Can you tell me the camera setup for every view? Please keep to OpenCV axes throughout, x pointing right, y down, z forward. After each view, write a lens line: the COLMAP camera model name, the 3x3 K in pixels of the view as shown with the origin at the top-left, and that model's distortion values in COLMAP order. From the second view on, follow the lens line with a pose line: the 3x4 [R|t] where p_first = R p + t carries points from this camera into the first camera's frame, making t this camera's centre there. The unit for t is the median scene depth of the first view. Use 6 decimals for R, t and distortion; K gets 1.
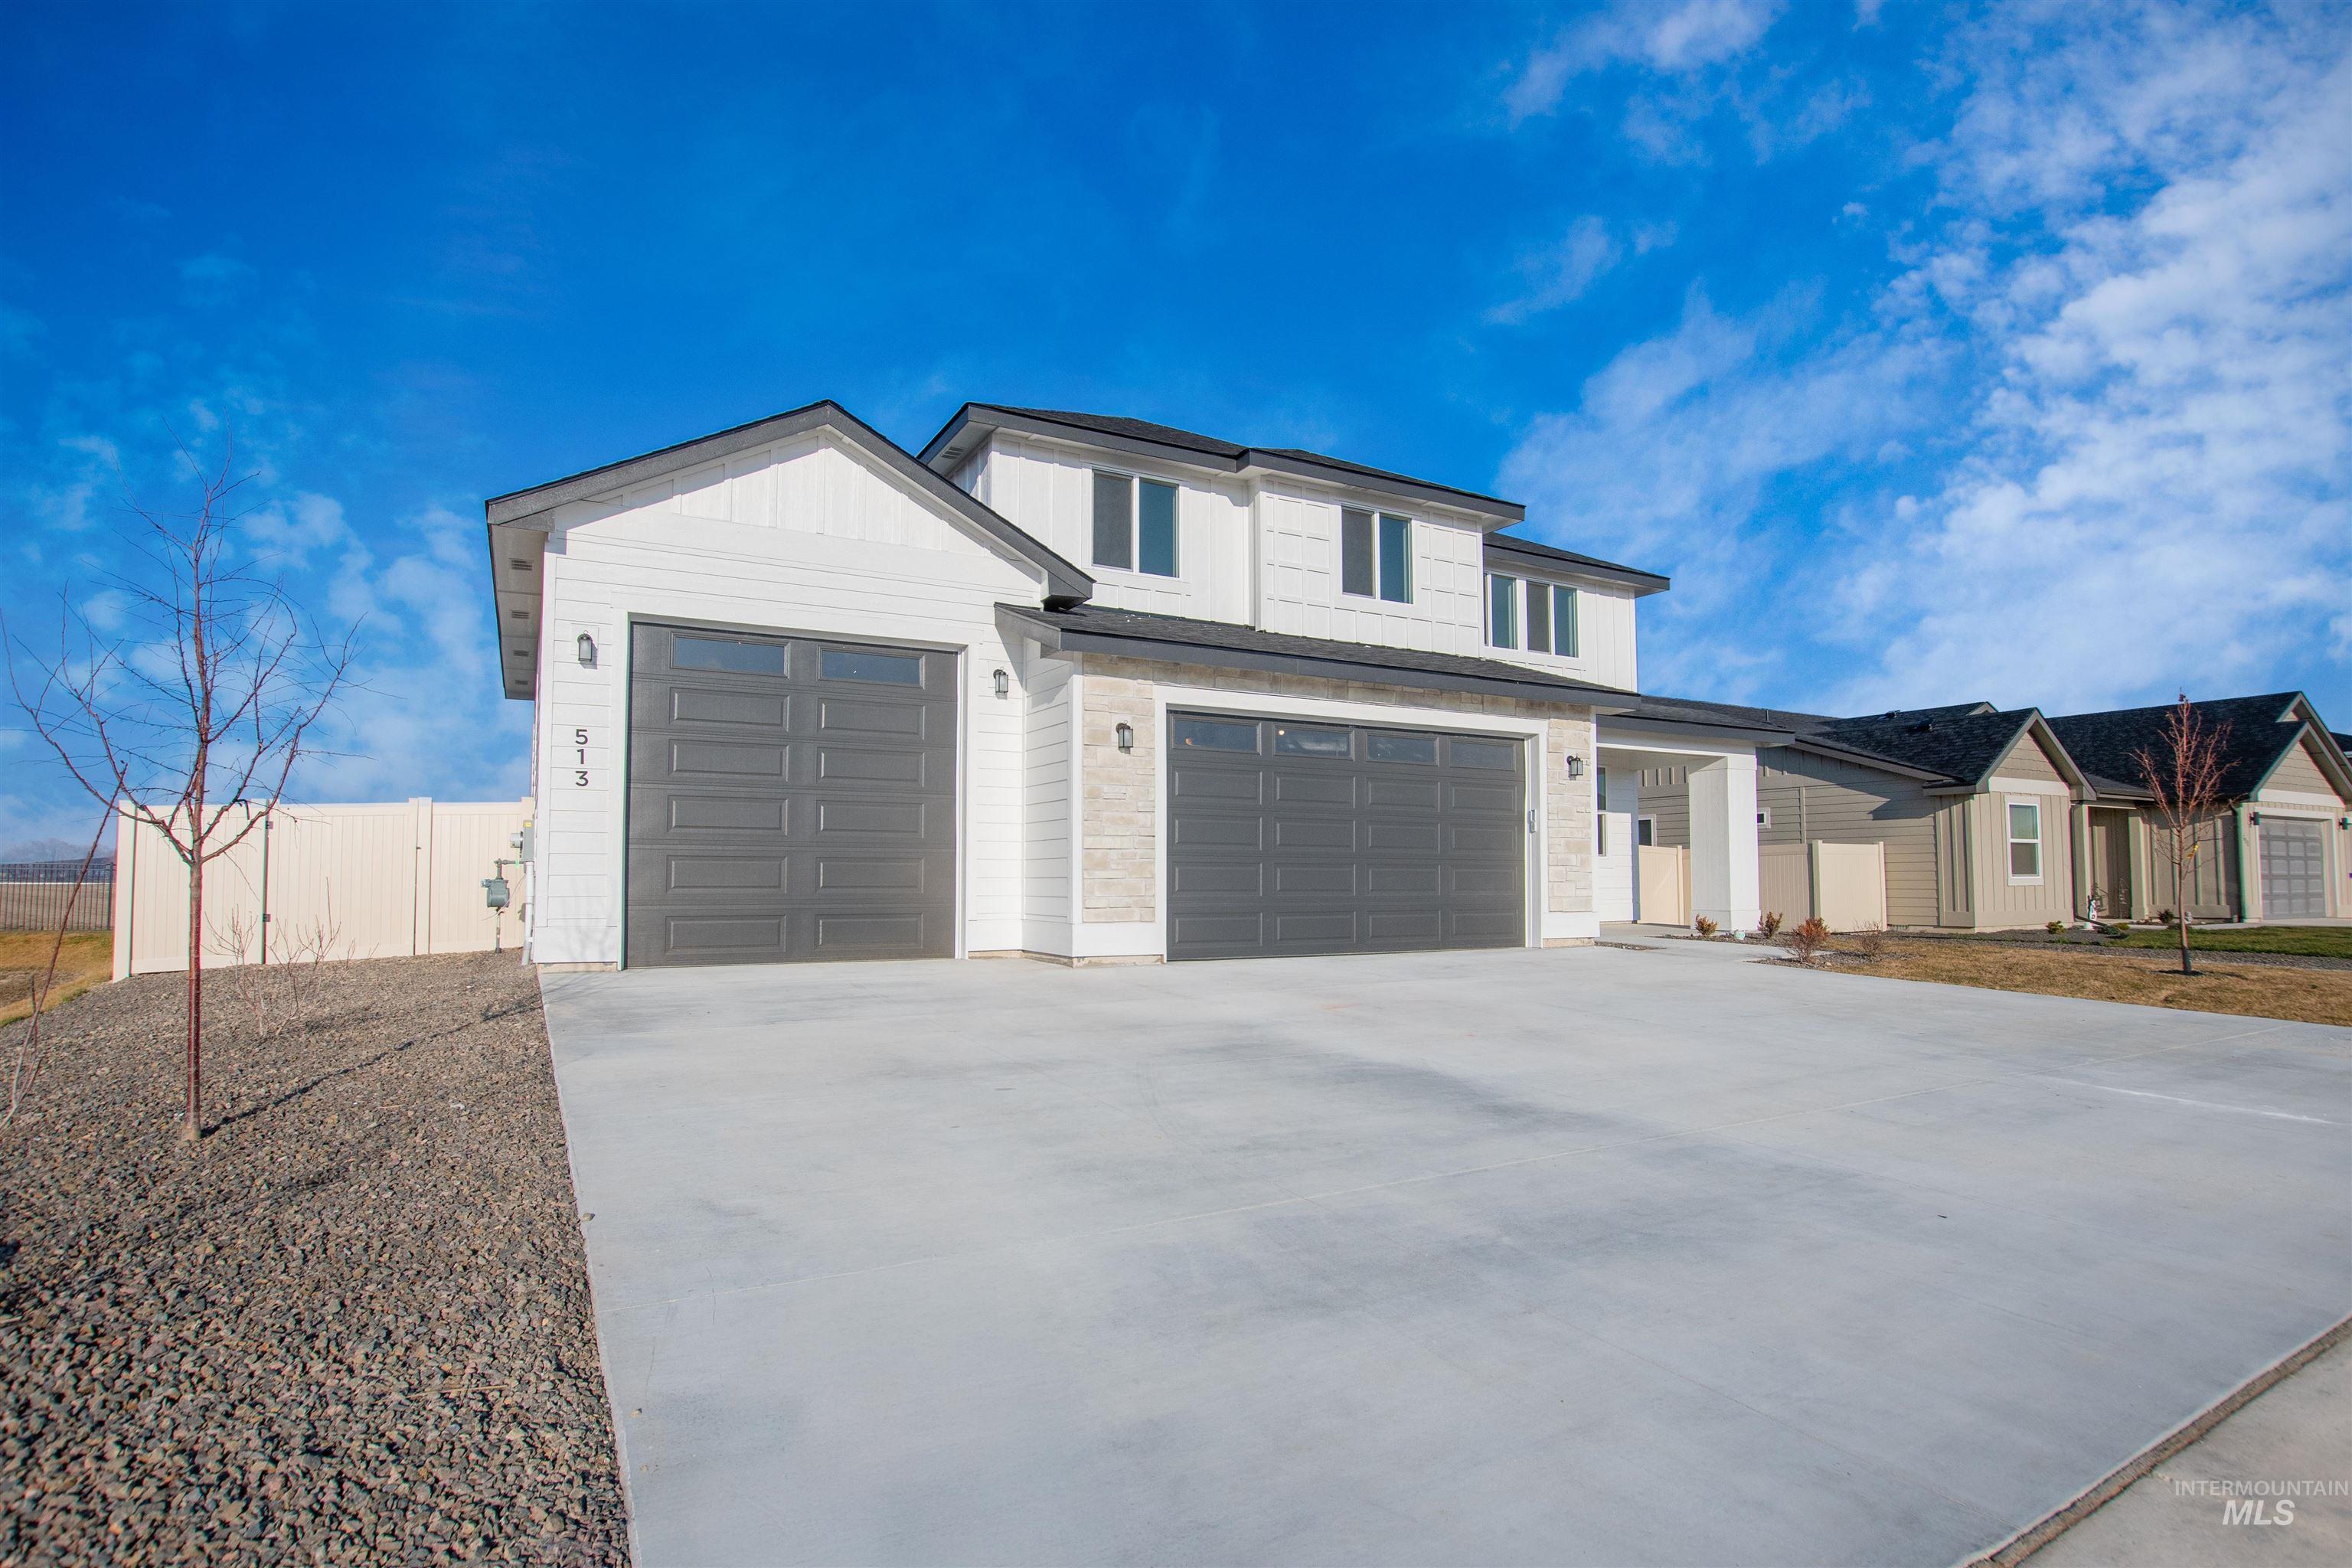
lens RADIAL K [[1113.0, 0, 1160.6], [0, 1113.0, 824.2], [0, 0, 1]] dist [-0.000570, -0.000049]
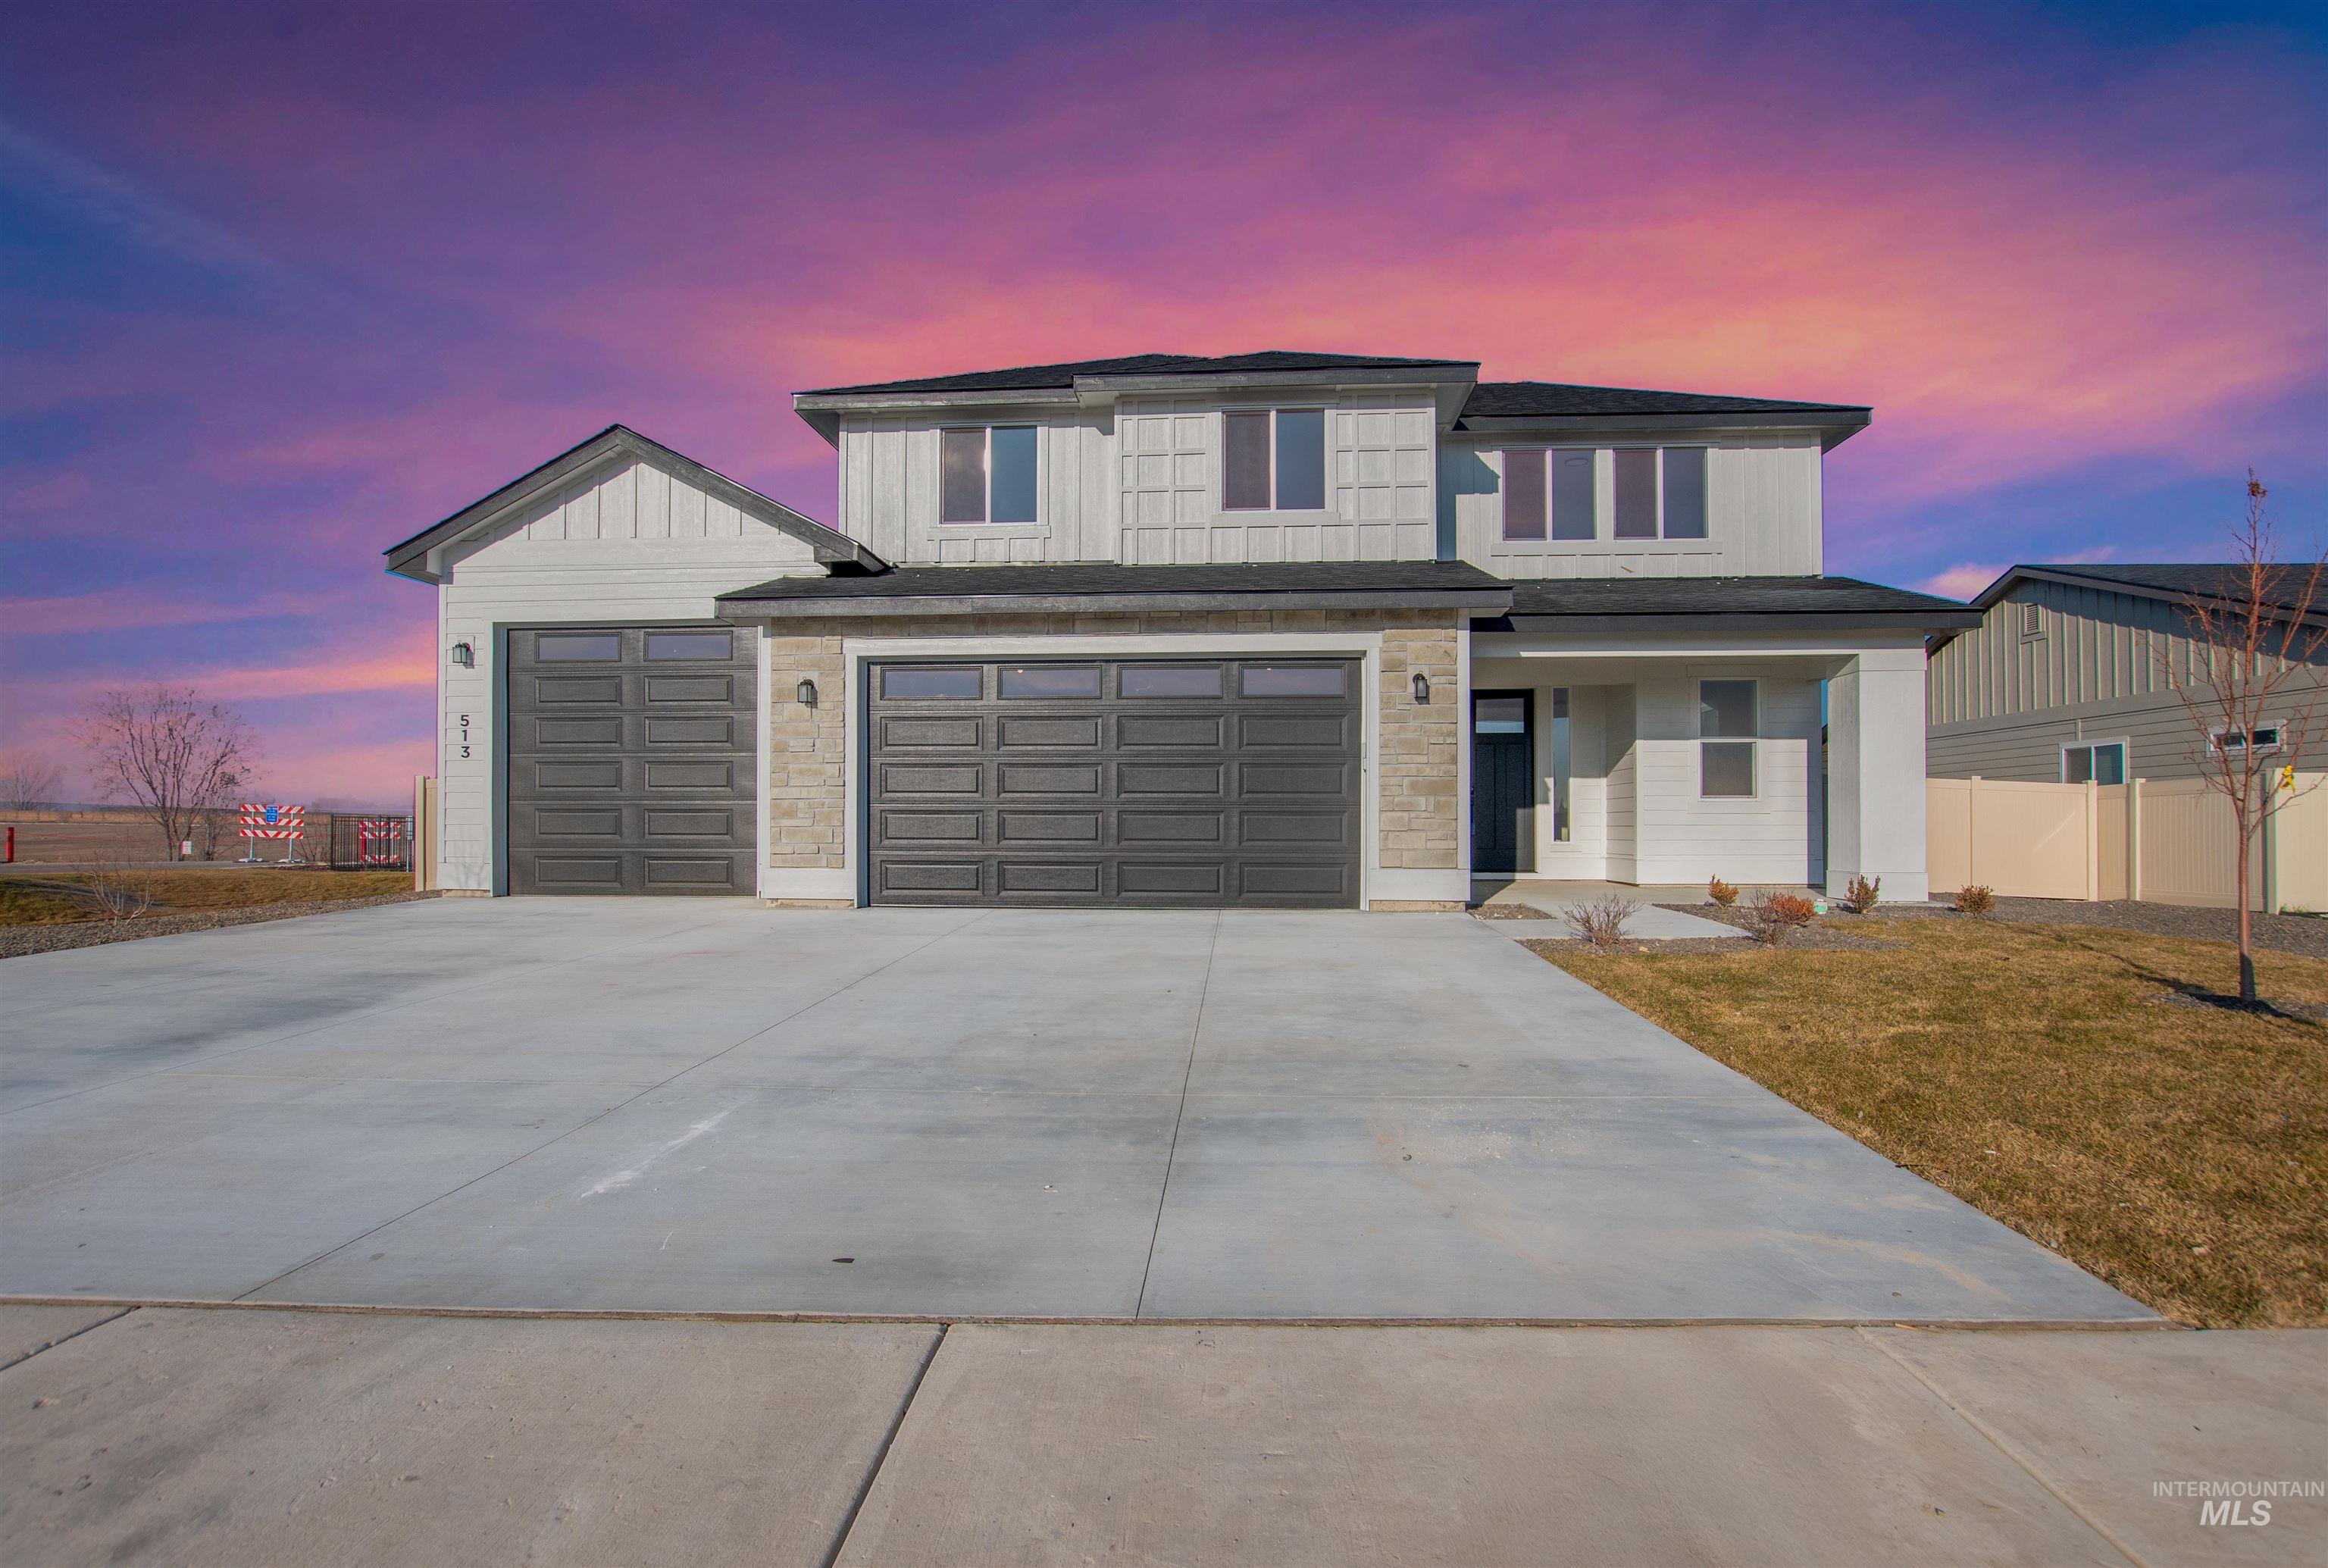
lens RADIAL K [[1103.6, 0, 1161.7], [0, 1103.6, 818.0], [0, 0, 1]] dist [-0.014754, -0.000064]
pose [[0.854791, -0.005510, -0.518944, 0.630562], [0.024854, 0.999231, 0.030328, 0.013593], [0.518378, -0.038822, 0.854270, 0.223261]]
